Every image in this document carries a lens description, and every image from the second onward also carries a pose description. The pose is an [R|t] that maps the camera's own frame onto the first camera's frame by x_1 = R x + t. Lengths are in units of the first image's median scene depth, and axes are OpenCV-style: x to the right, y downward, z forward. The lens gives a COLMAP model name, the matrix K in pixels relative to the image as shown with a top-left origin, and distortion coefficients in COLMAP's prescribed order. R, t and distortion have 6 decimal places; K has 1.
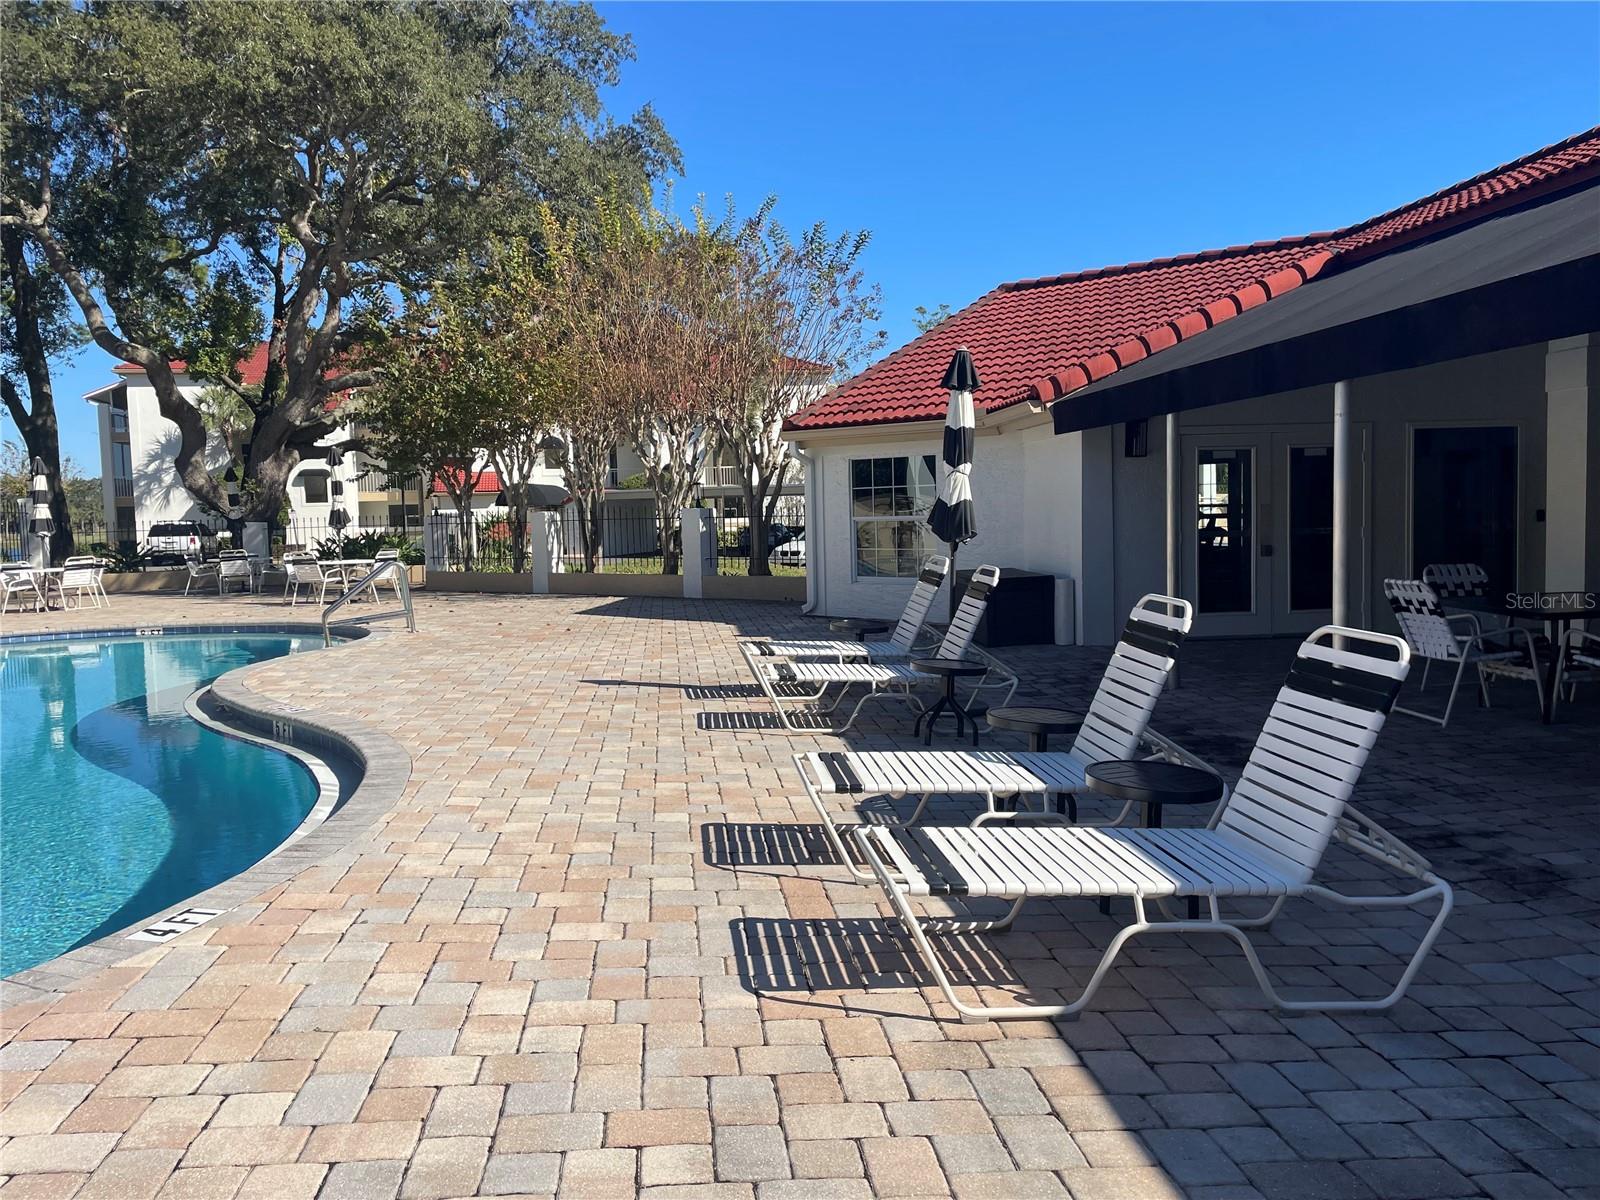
lens RADIAL K [[1210.4, 0, 800.4], [0, 1210.4, 586.5], [0, 0, 1]] dist [0.085461, -0.107284]
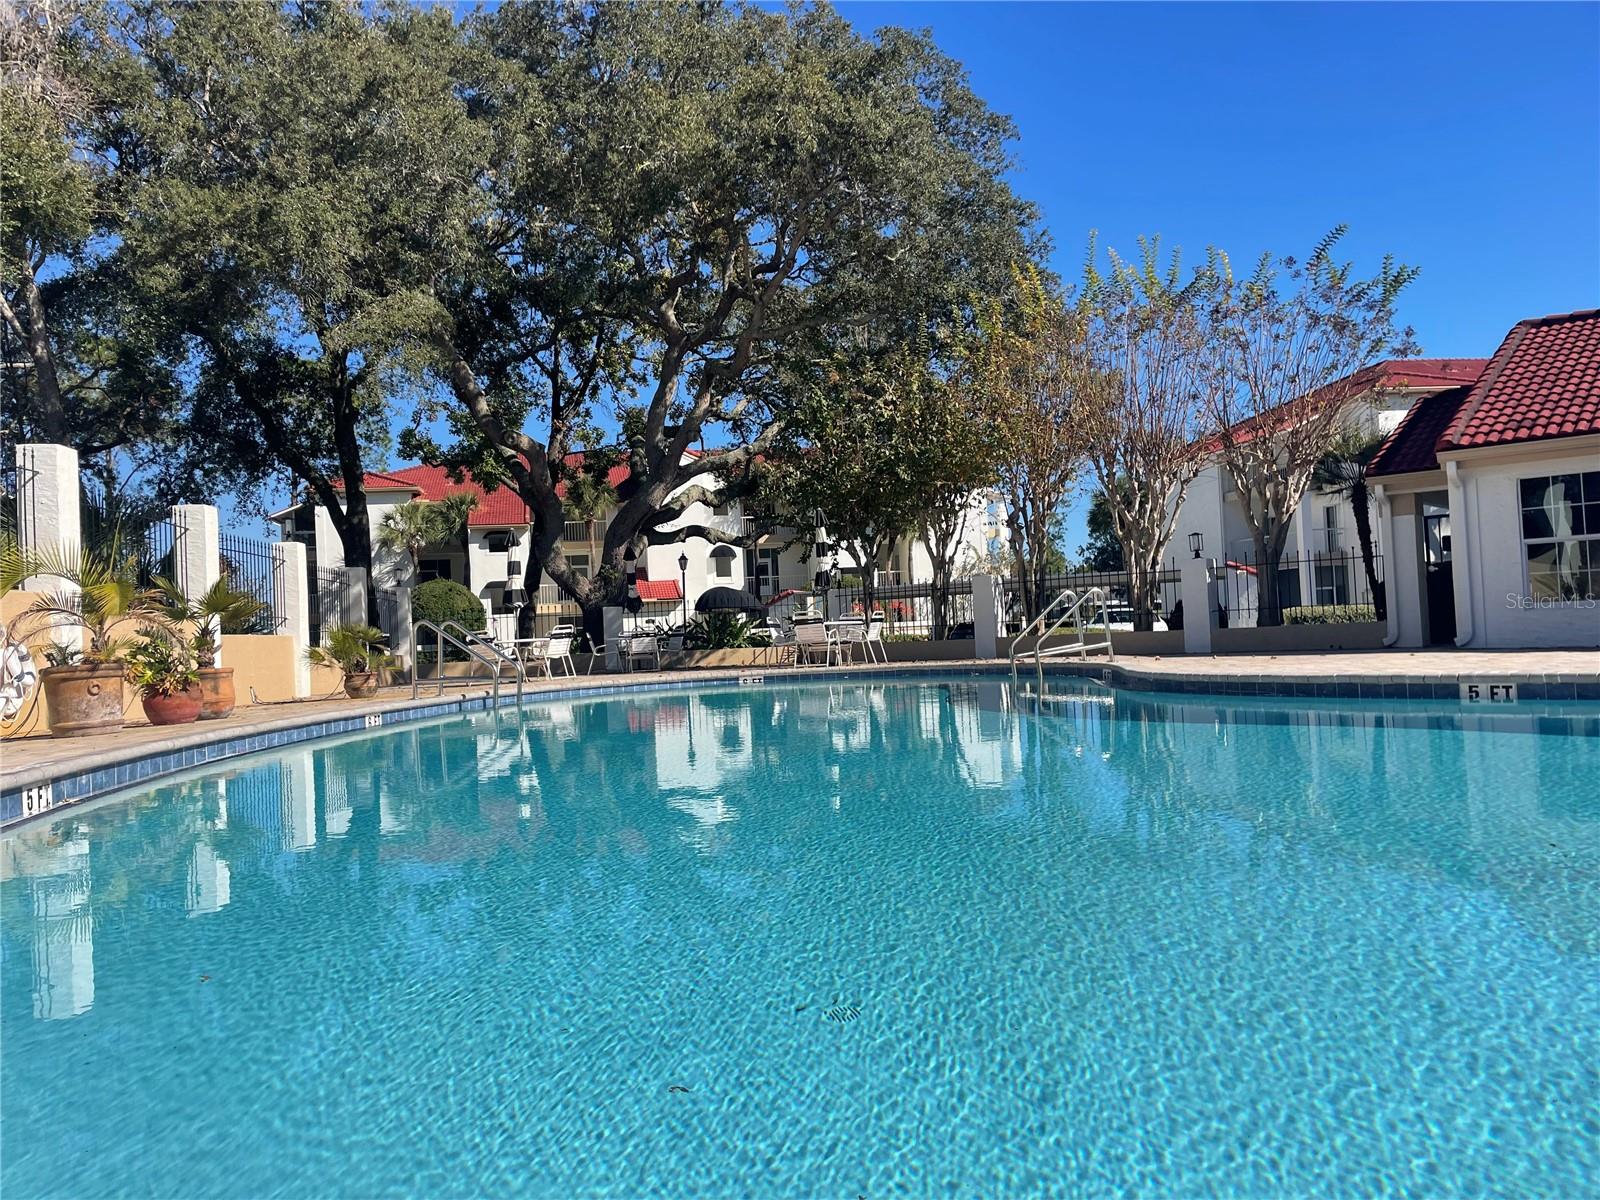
lens RADIAL K [[1210.4, 0, 800.4], [0, 1210.4, 586.5], [0, 0, 1]] dist [0.085461, -0.107284]
pose [[0.999672, -0.023749, -0.009579, -0.290444], [0.022609, 0.994178, -0.105350, 0.039217], [0.012026, 0.105099, 0.994389, 0.021762]]
